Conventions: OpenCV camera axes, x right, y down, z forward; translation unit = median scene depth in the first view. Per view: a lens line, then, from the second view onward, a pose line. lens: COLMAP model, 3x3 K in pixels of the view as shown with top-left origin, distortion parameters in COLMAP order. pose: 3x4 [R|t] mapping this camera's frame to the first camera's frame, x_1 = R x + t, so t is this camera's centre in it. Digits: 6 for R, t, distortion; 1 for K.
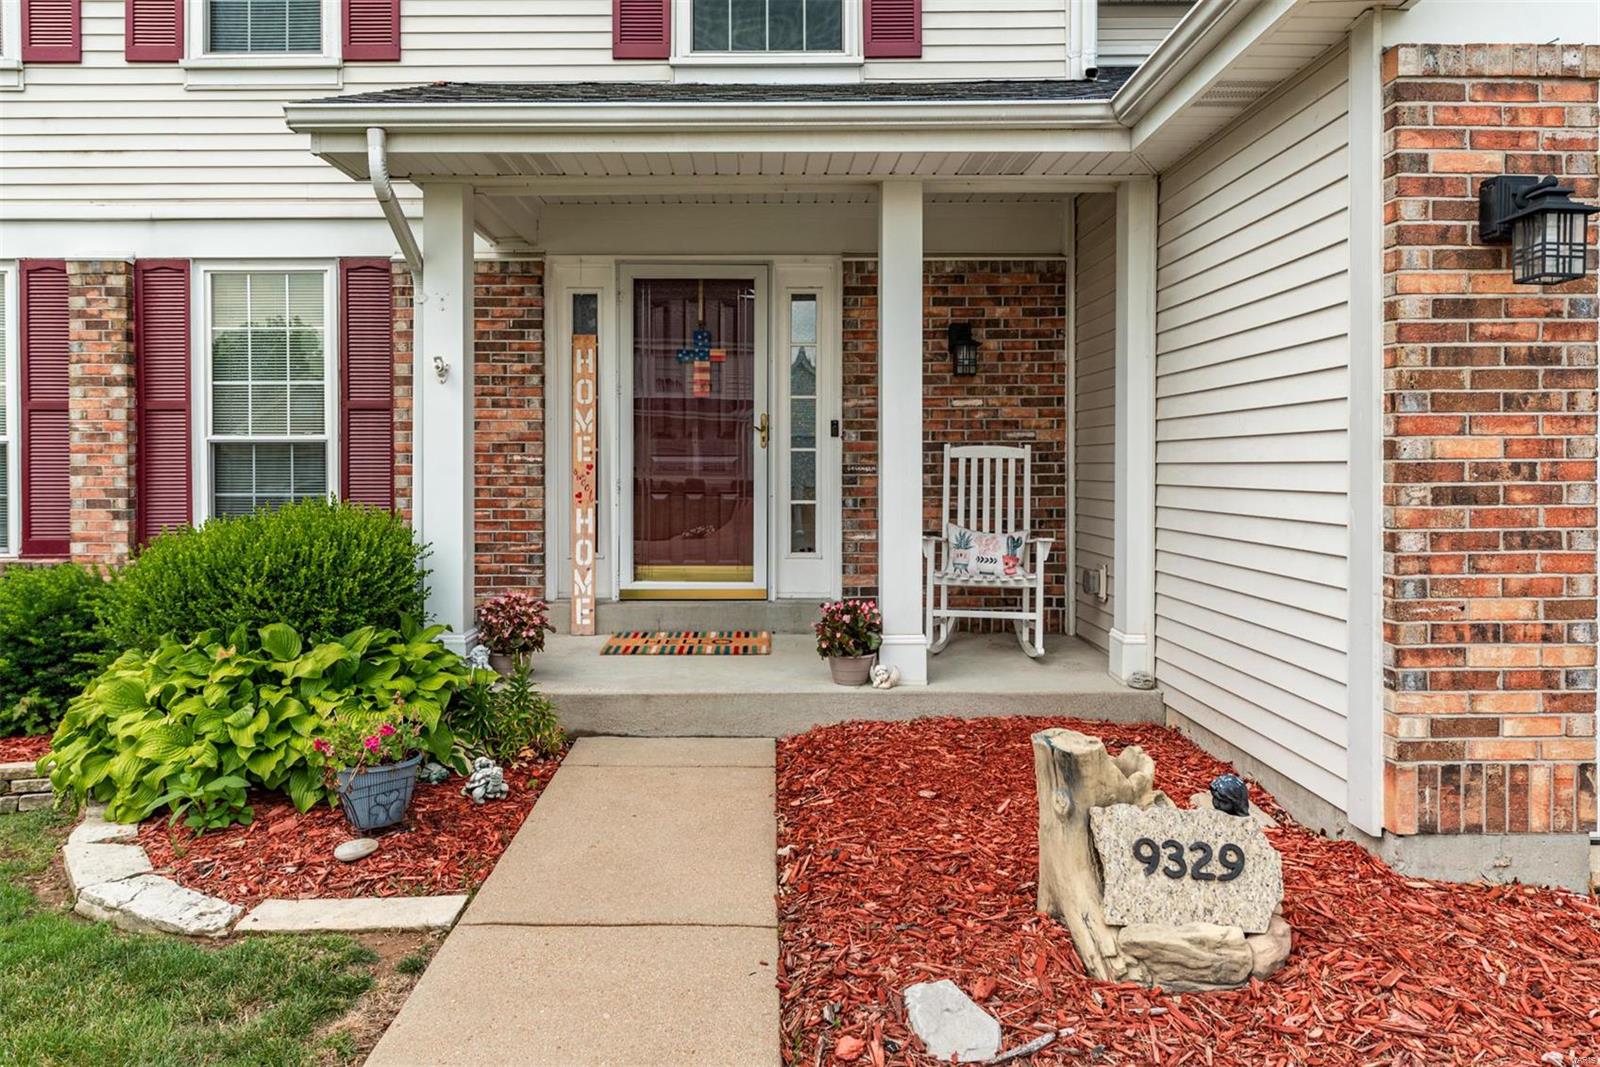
lens RADIAL K [[1075.0, 0, 745.3], [0, 1075.0, 417.7], [0, 0, 1]] dist [0.004045, -0.004028]
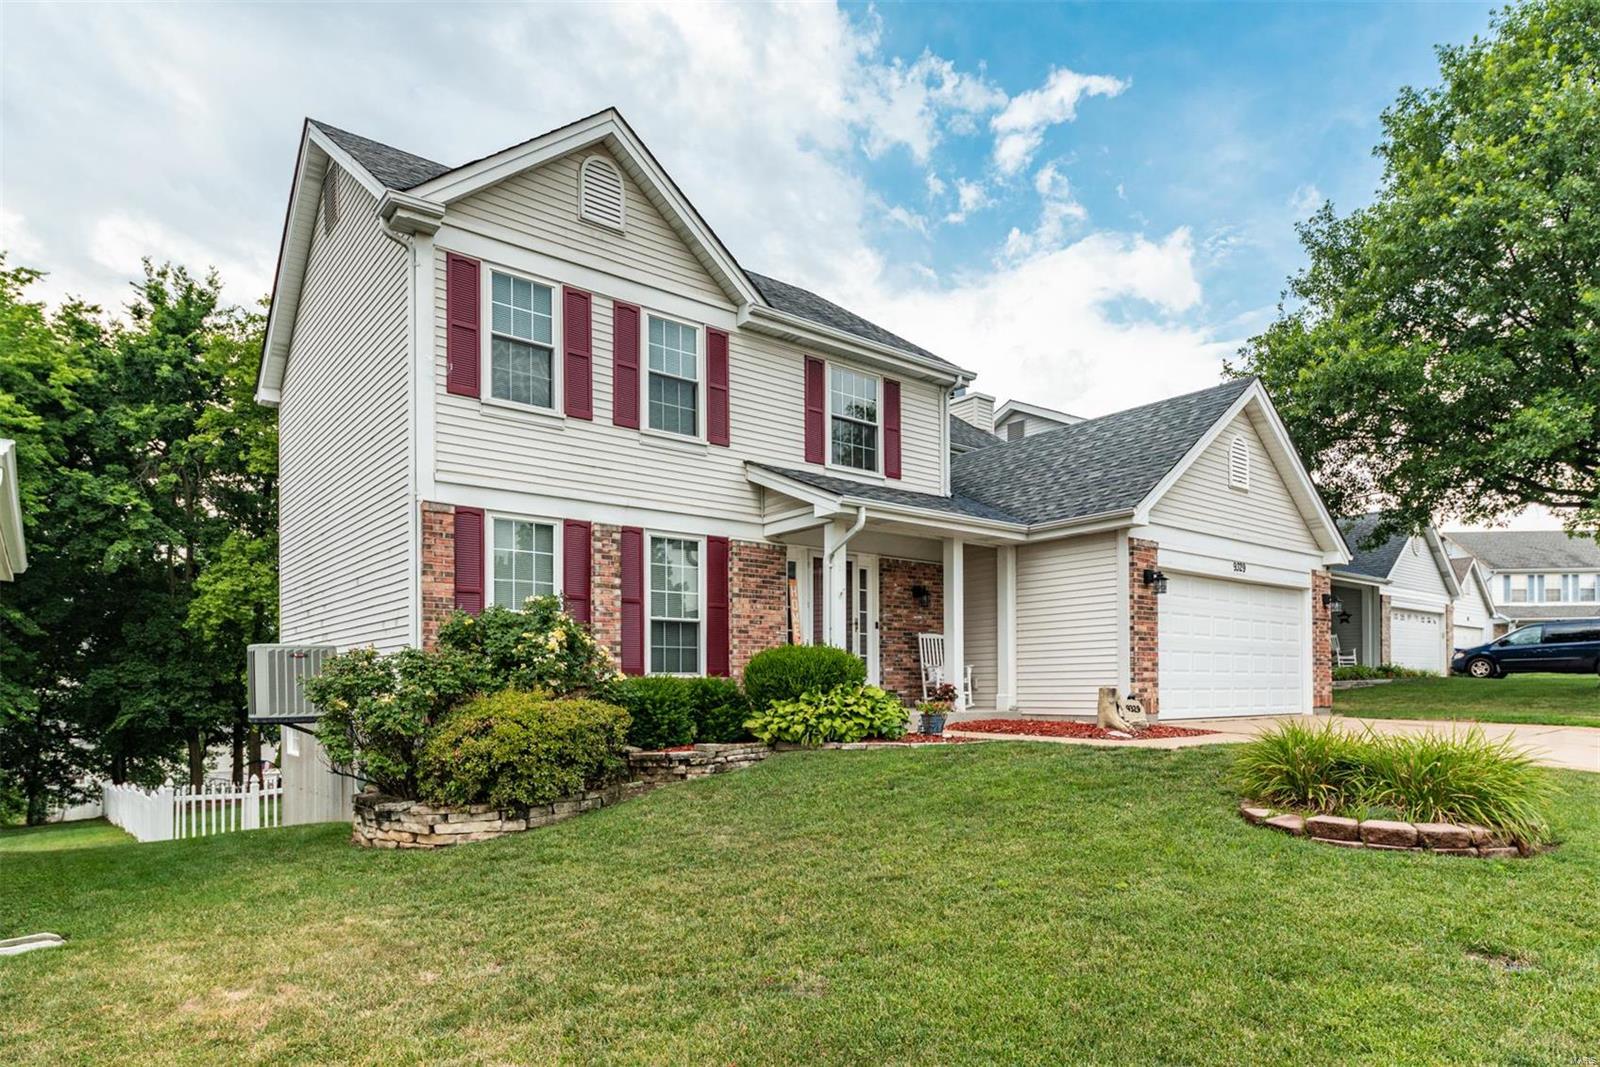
lens RADIAL K [[930.6, 0, 810.2], [0, 930.6, 589.1], [0, 0, 1]] dist [0.006342, 0.001186]
pose [[0.767234, 0.064674, 0.638098, -1.427153], [-0.022427, 0.997000, -0.074085, 0.090850], [-0.640975, 0.042530, 0.766382, -0.544621]]
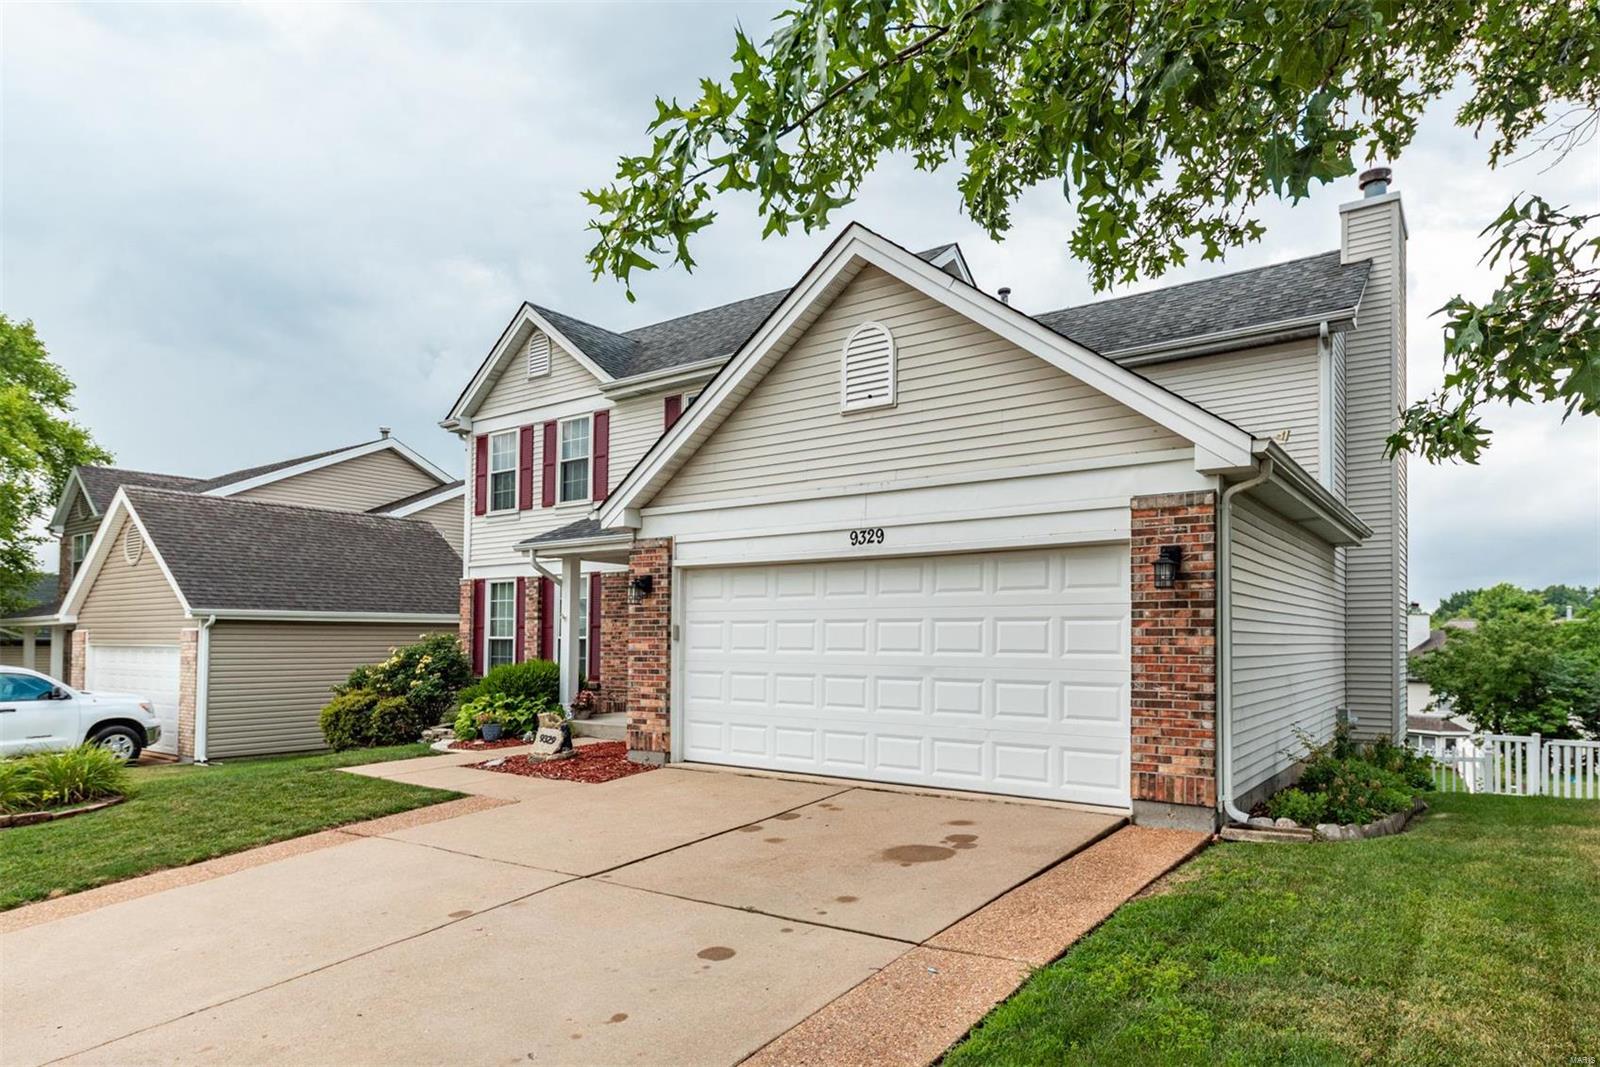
lens RADIAL K [[930.6, 0, 790.4], [0, 930.6, 524.2], [0, 0, 1]] dist [0.006342, 0.001186]
pose [[0.813852, -0.068546, -0.577015, 1.479916], [0.019265, 0.995655, -0.091104, -0.045150], [0.580753, 0.063029, 0.811636, -0.676216]]
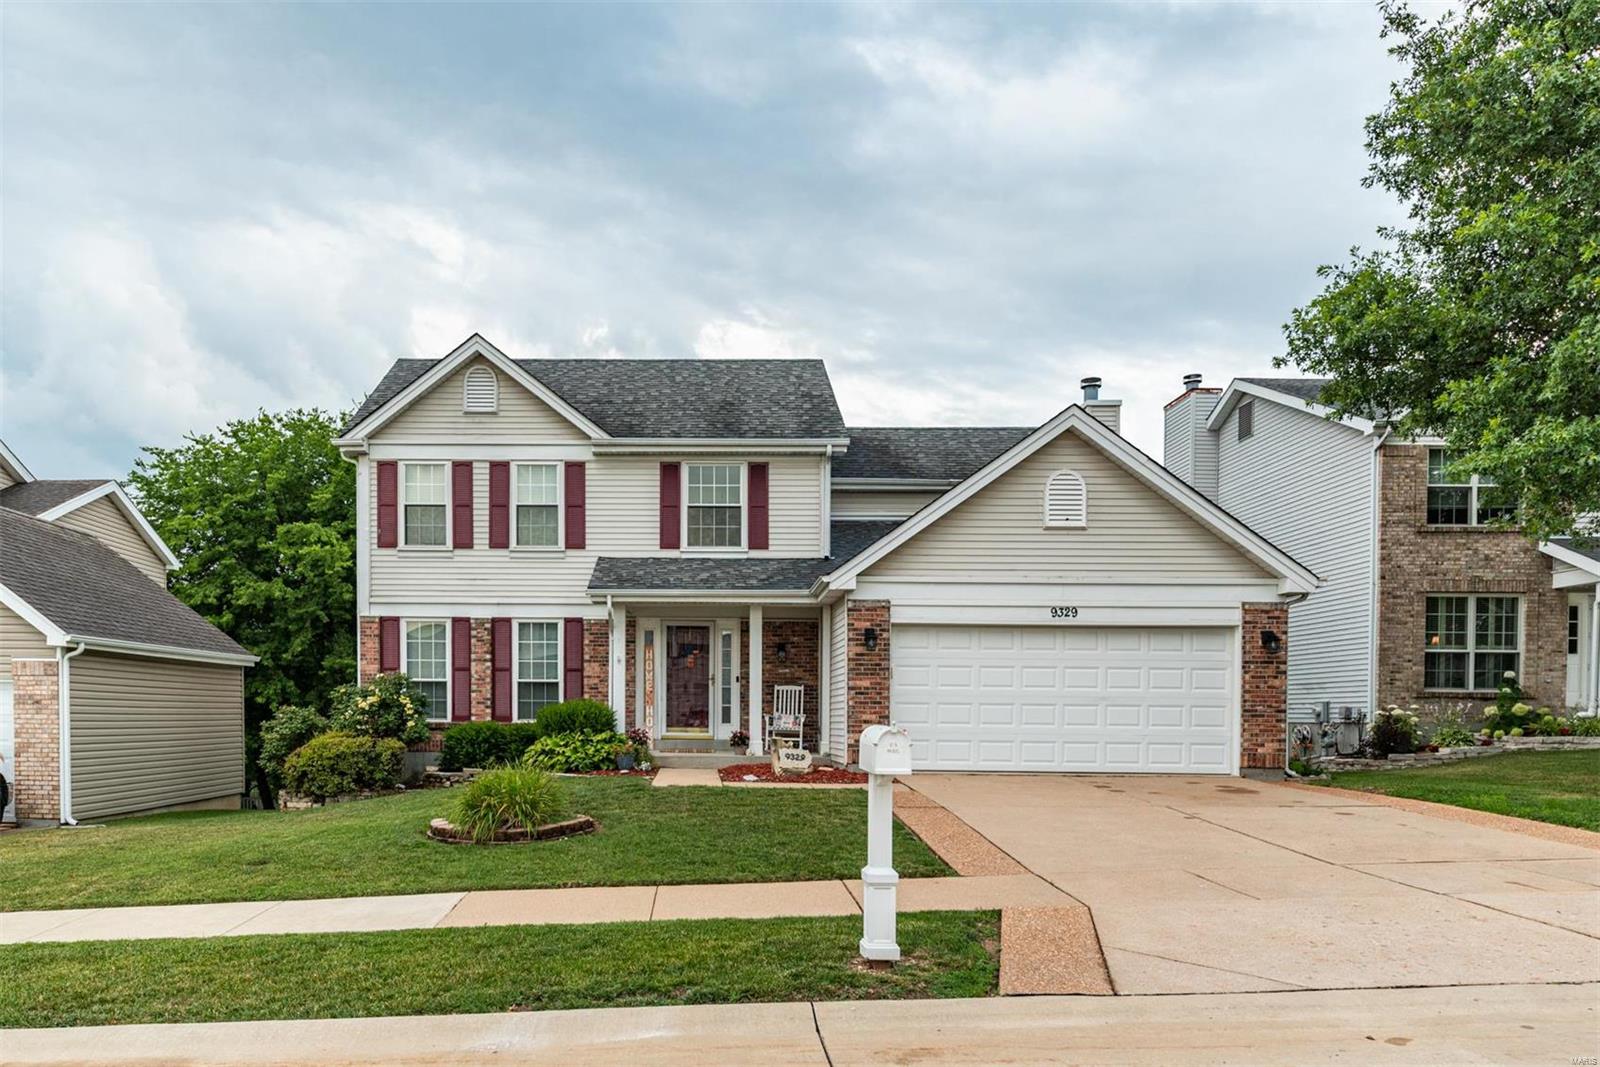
lens RADIAL K [[1075.0, 0, 648.2], [0, 1075.0, 589.6], [0, 0, 1]] dist [0.004045, -0.004028]
pose [[0.999732, 0.008294, -0.021632, -0.095765], [-0.009901, 0.997114, -0.075274, -0.010065], [0.020945, 0.075468, 0.996928, -1.908990]]
